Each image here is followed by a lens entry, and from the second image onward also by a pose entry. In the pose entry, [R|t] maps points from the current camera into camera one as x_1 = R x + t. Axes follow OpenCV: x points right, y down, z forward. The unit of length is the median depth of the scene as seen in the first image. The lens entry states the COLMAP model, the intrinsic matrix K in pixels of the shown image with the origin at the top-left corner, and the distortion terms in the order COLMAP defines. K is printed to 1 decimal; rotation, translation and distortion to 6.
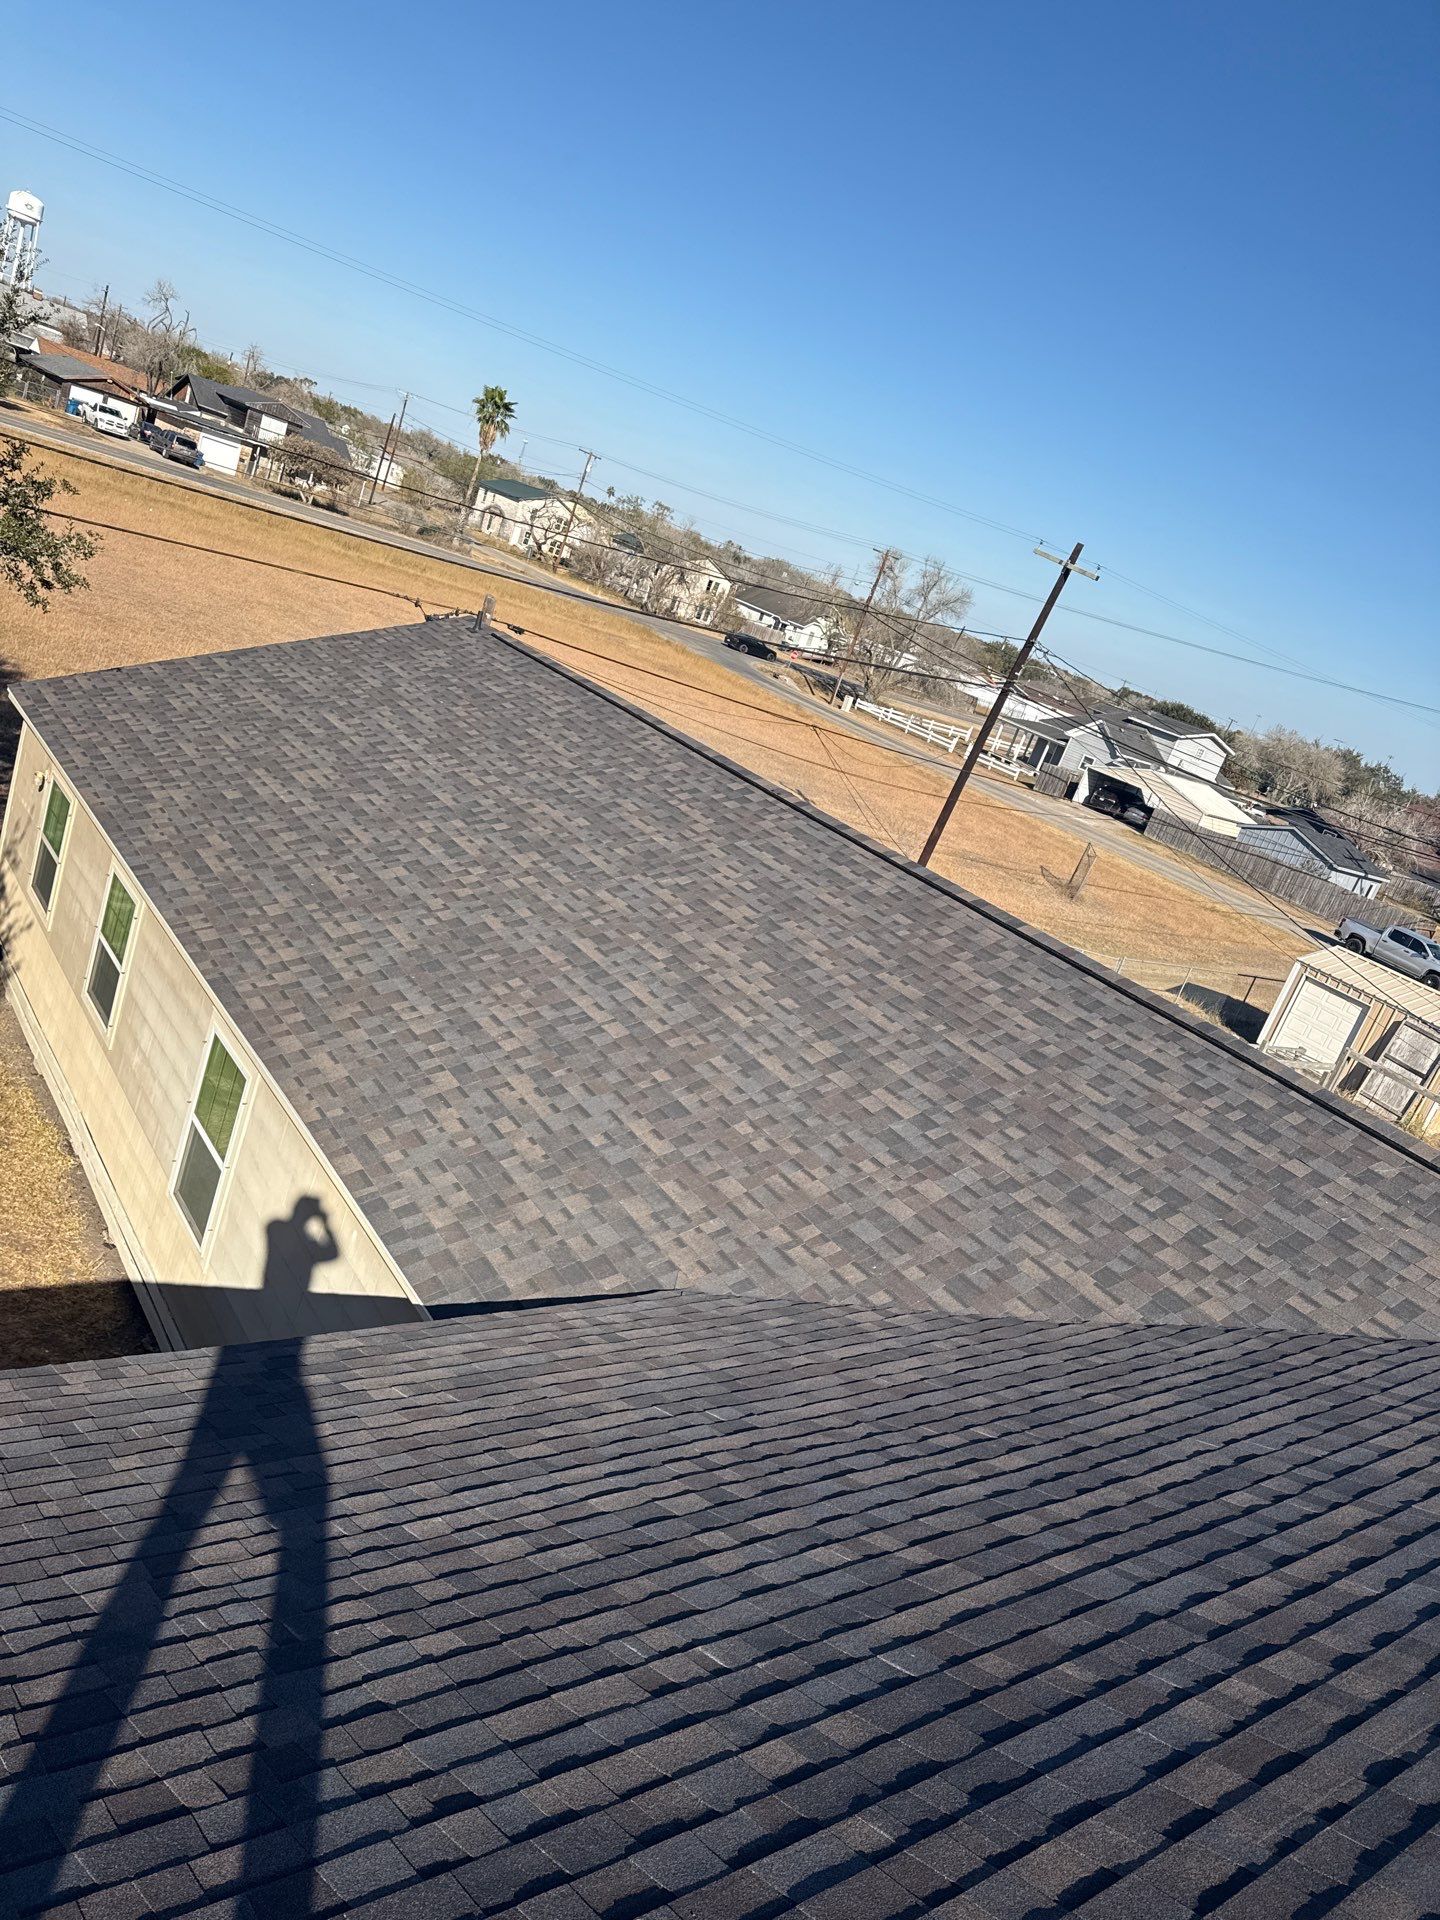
lens RADIAL K [[1320.4, 0, 700.9], [0, 1320.4, 965.9], [0, 0, 1]] dist [0.076885, -0.092525]
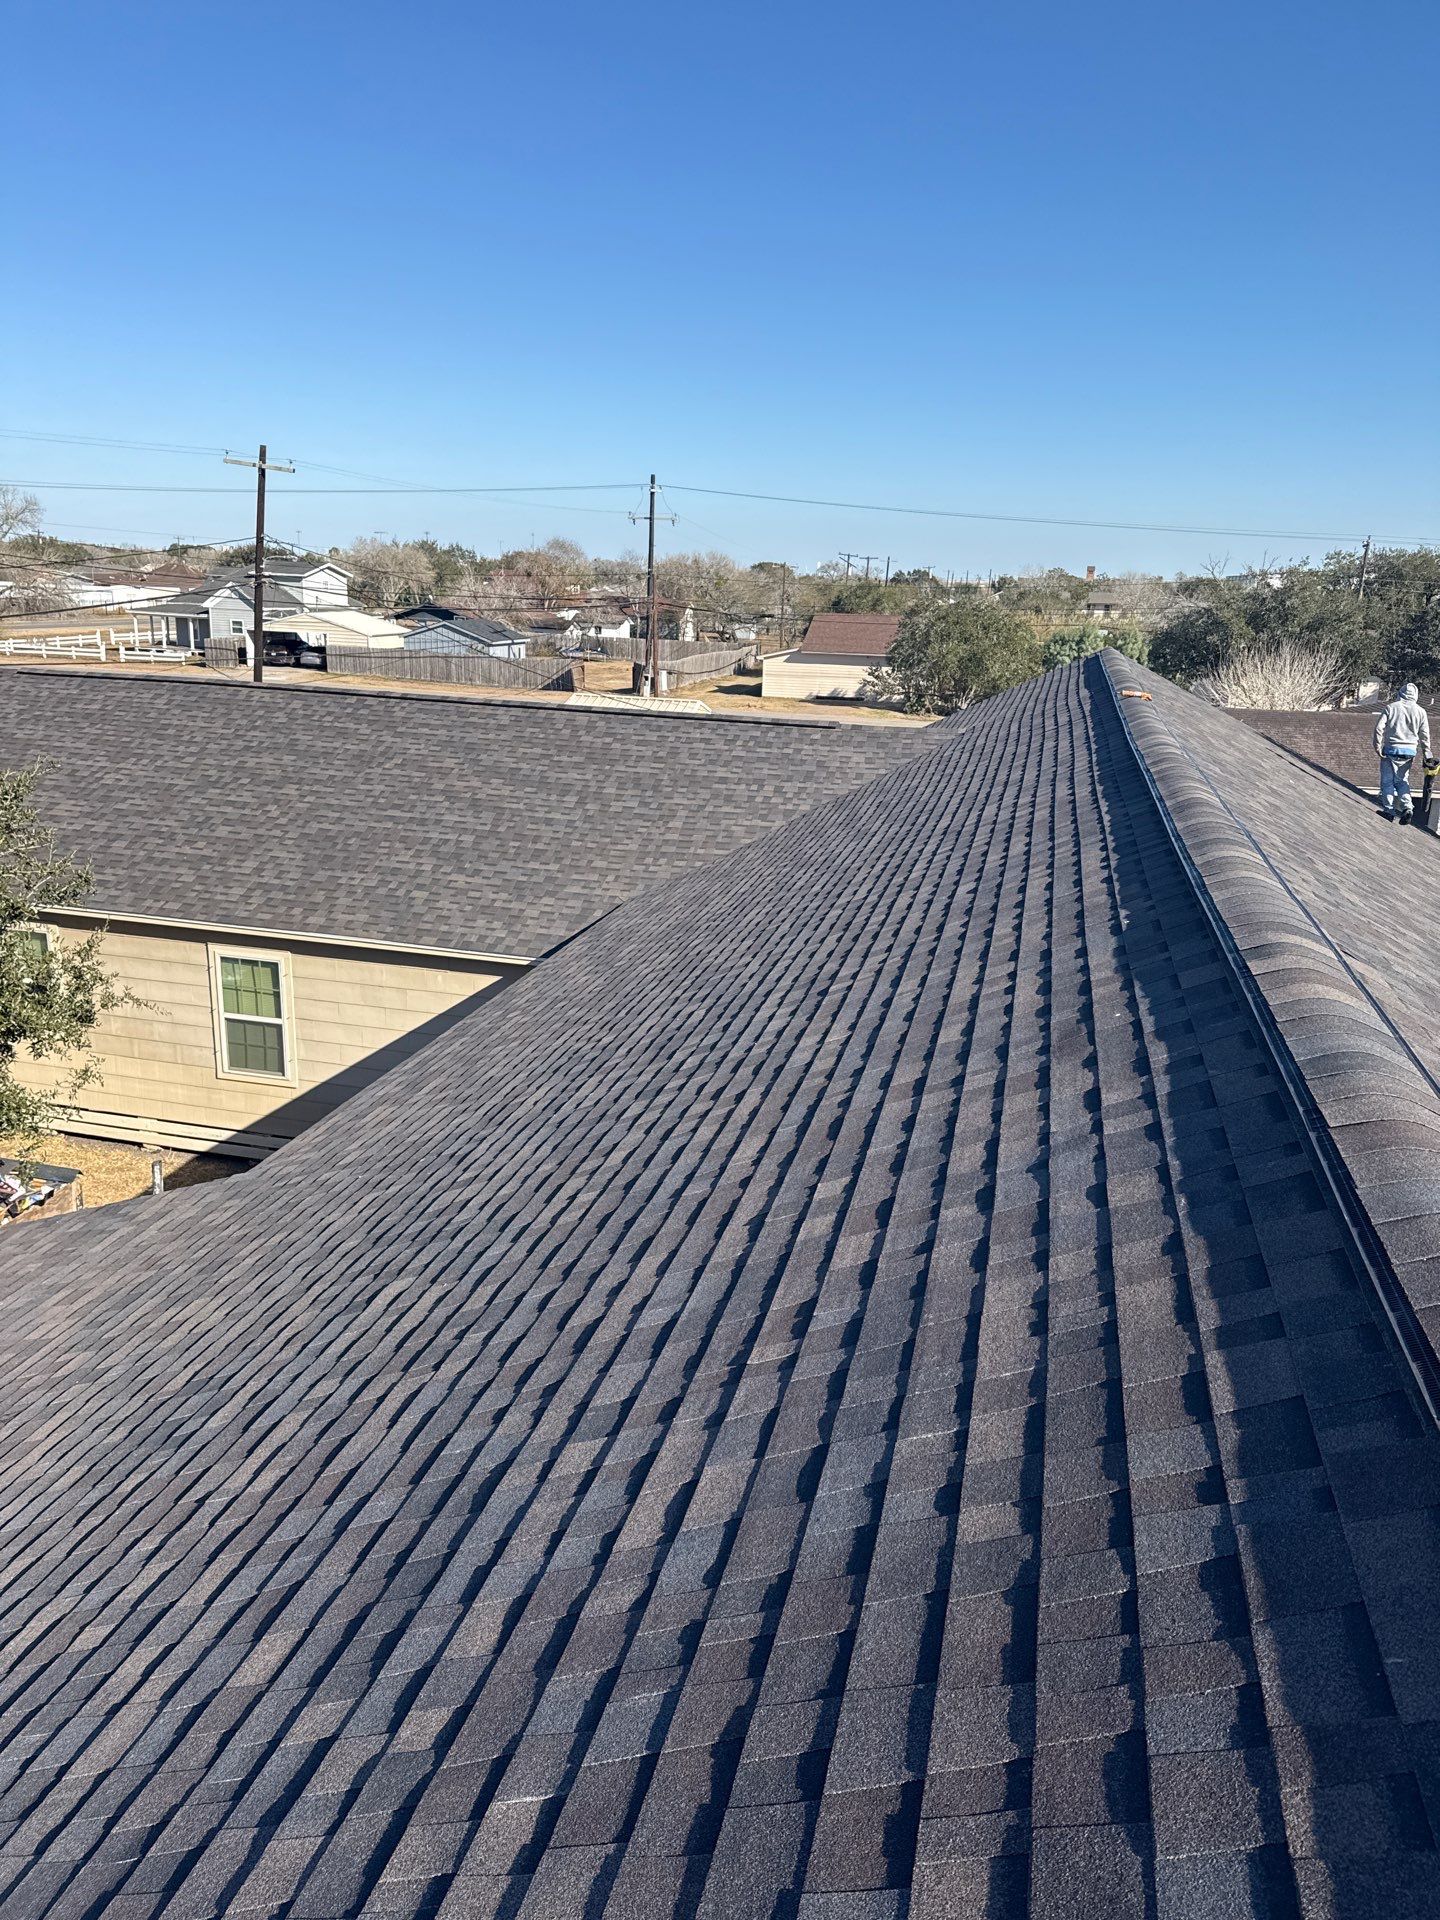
lens RADIAL K [[1328.3, 0, 719.2], [0, 1328.3, 958.5], [0, 0, 1]] dist [0.091590, -0.092428]
pose [[0.731939, -0.455327, 0.506895, -0.093073], [0.398434, 0.889503, 0.223687, -0.008435], [-0.552735, 0.038240, 0.832479, -0.077888]]
